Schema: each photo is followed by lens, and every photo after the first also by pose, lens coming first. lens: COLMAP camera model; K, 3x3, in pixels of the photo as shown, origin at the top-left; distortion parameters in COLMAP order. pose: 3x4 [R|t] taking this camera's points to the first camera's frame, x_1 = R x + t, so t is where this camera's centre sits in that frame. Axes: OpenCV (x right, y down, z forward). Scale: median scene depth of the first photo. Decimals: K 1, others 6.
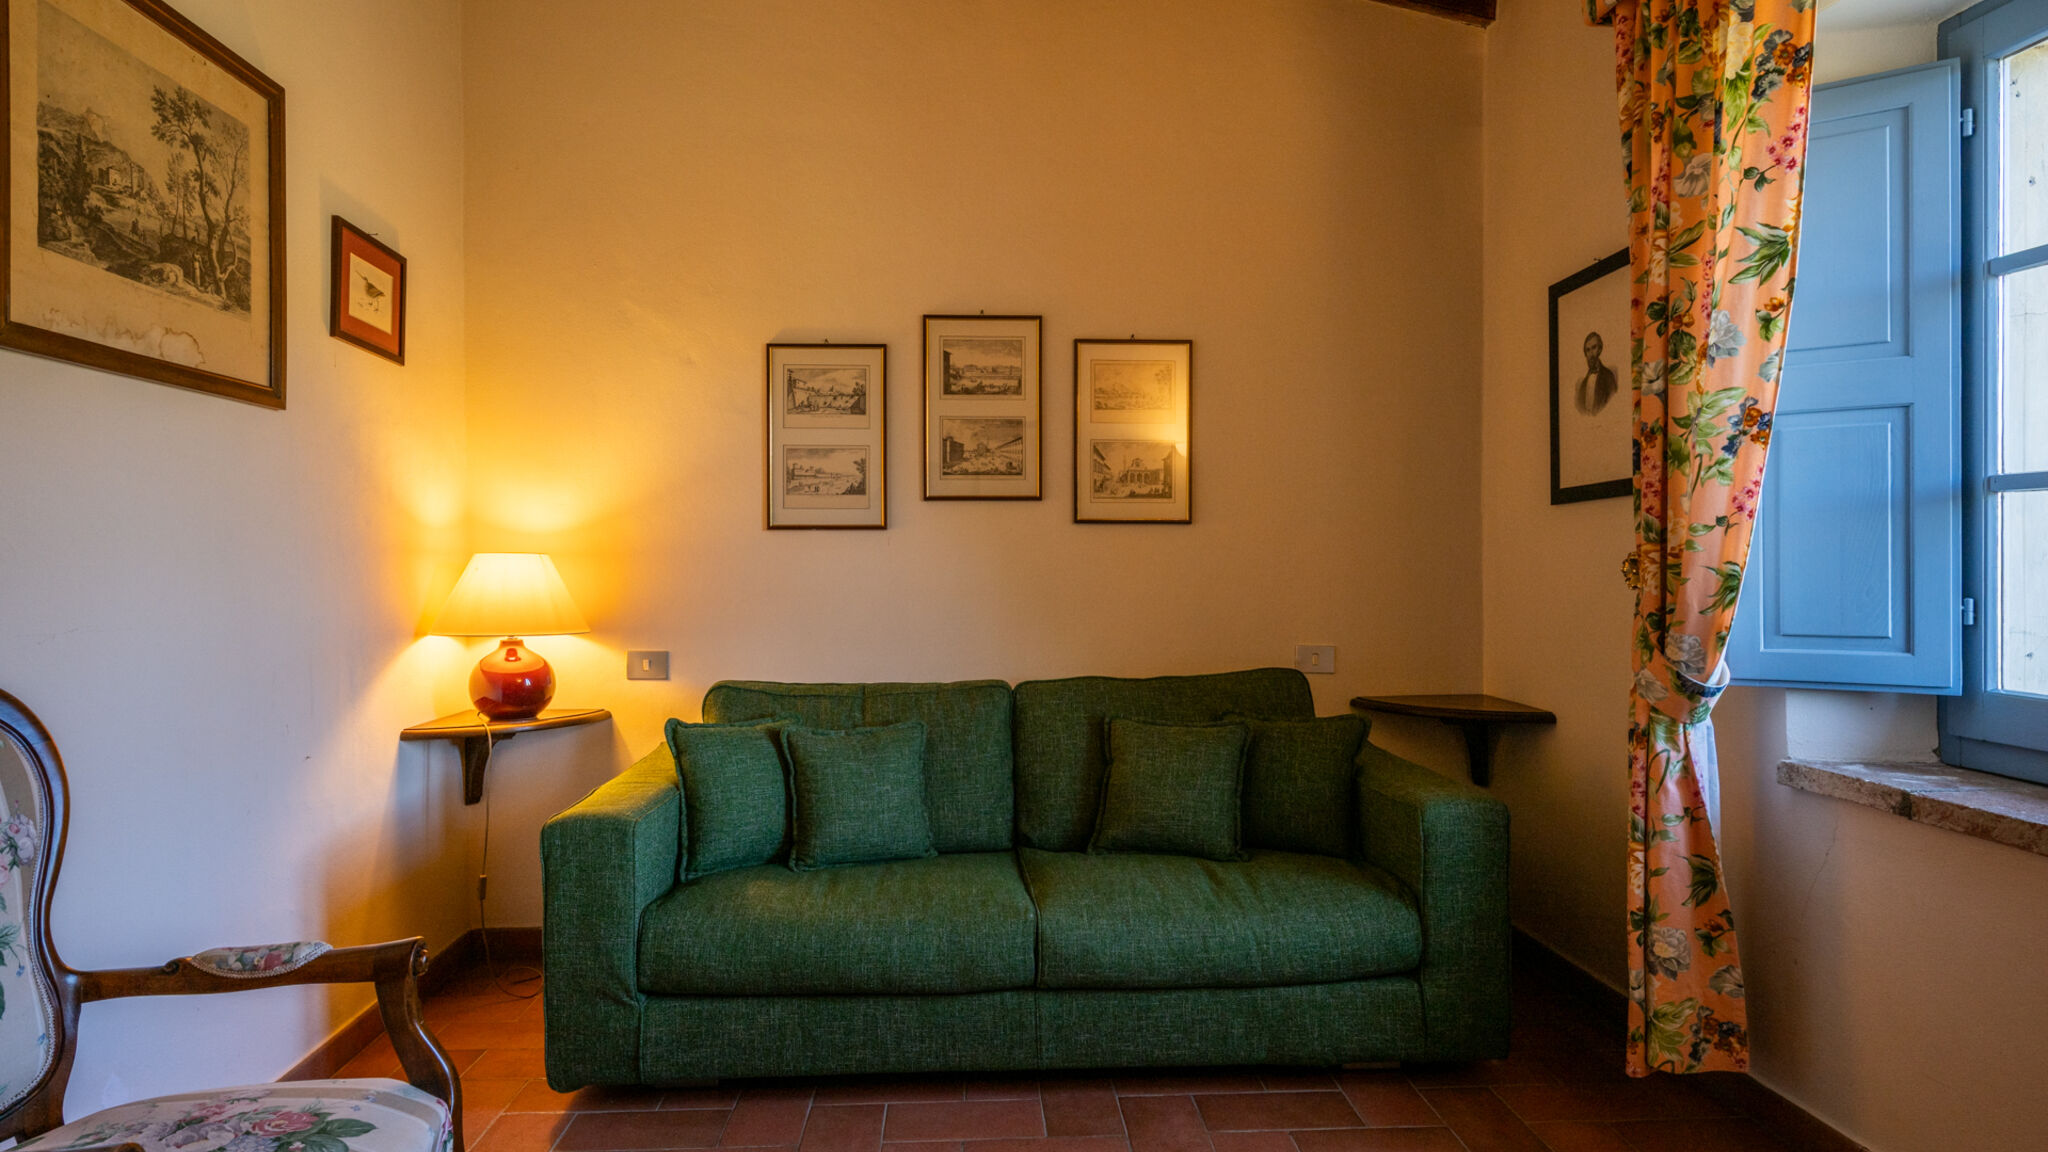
lens RADIAL K [[1137.8, 0, 1019.8], [0, 1137.8, 569.0], [0, 0, 1]] dist [-0.000208, -0.000073]
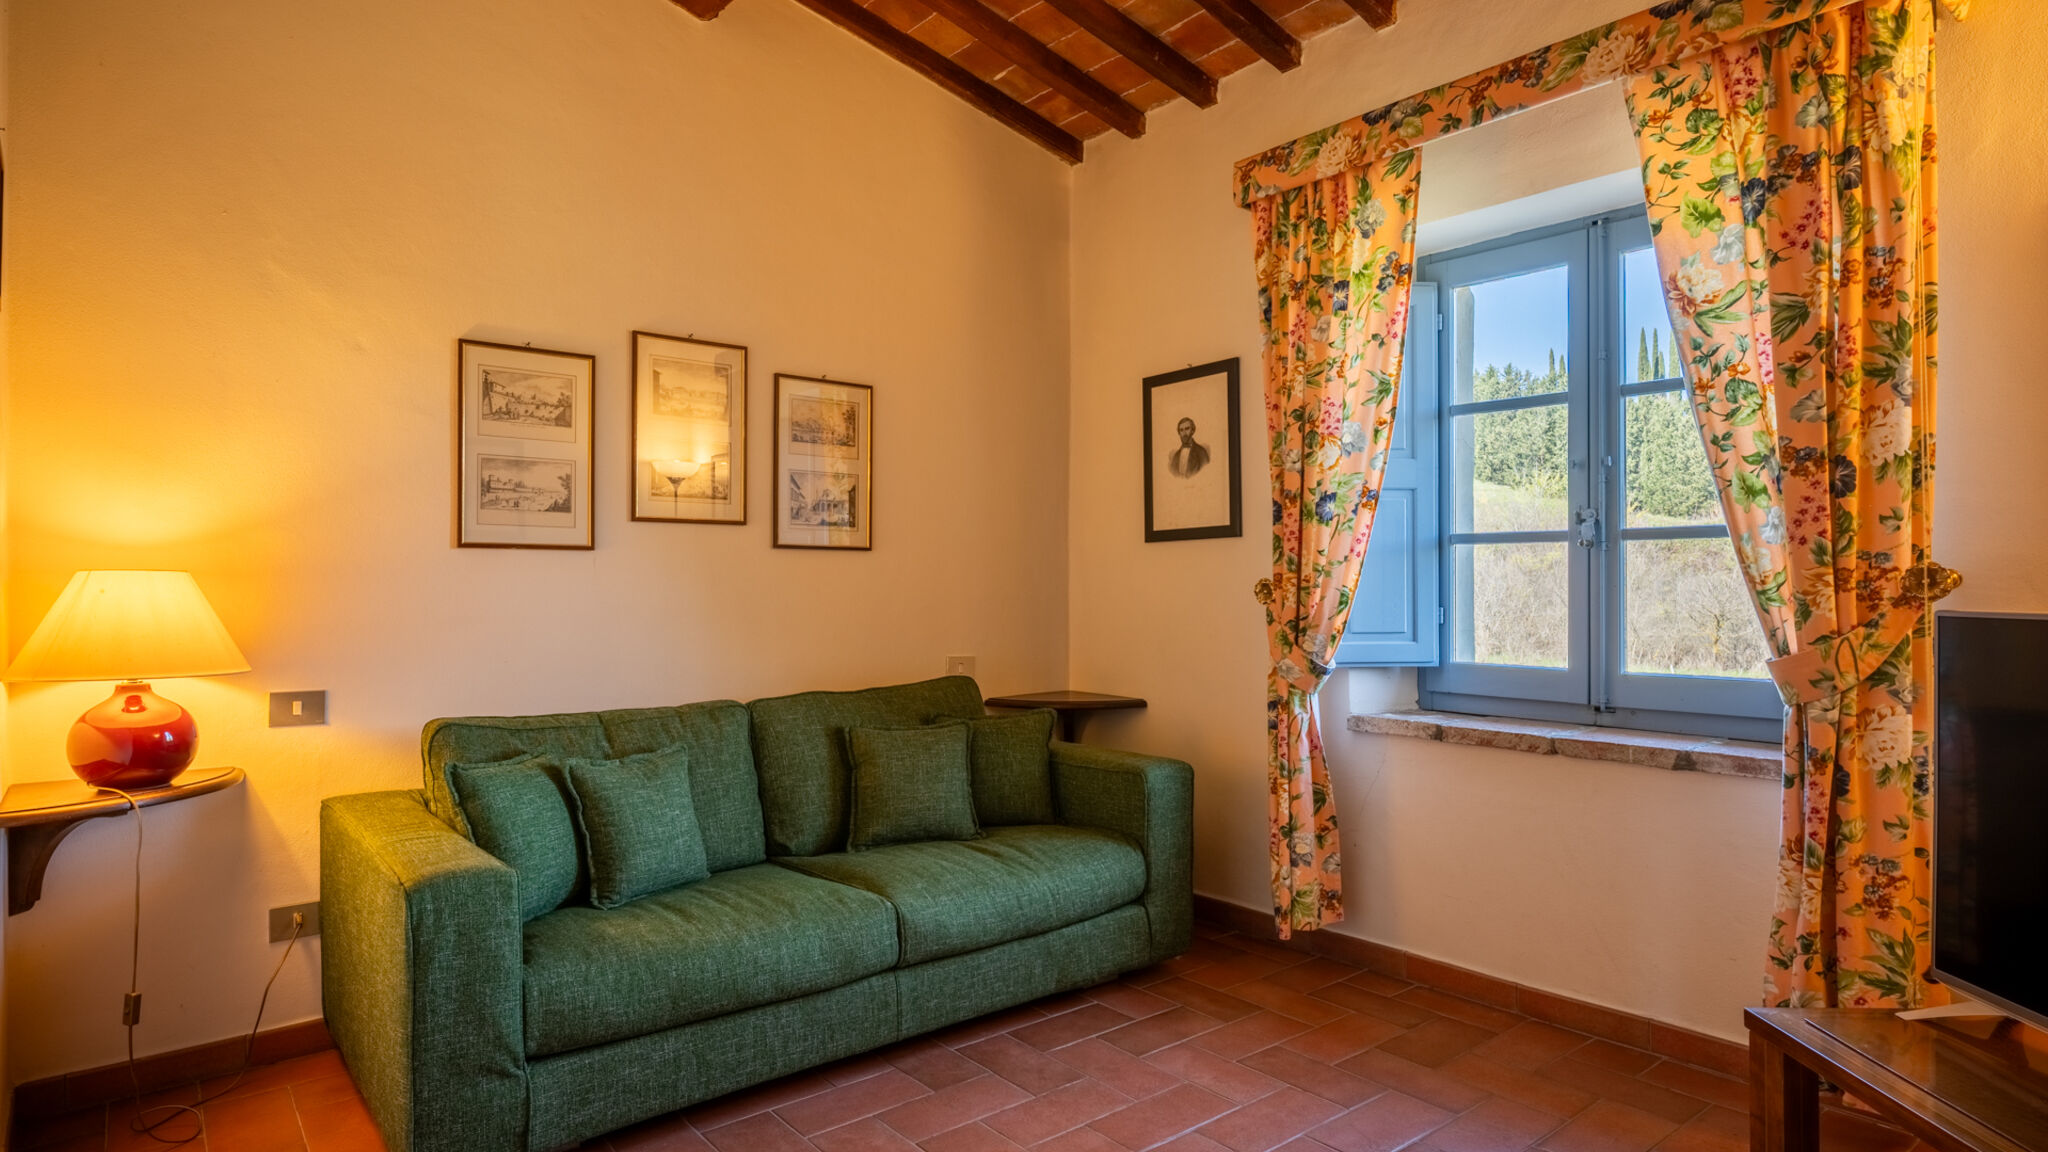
lens RADIAL K [[1125.9, 0, 1020.1], [0, 1125.9, 580.4], [0, 0, 1]] dist [-0.002422, 0.000130]
pose [[0.800445, 0.005066, 0.599385, -0.550084], [0.002165, 0.999933, -0.011342, 0.003003], [-0.599403, 0.010376, 0.800380, 0.045339]]
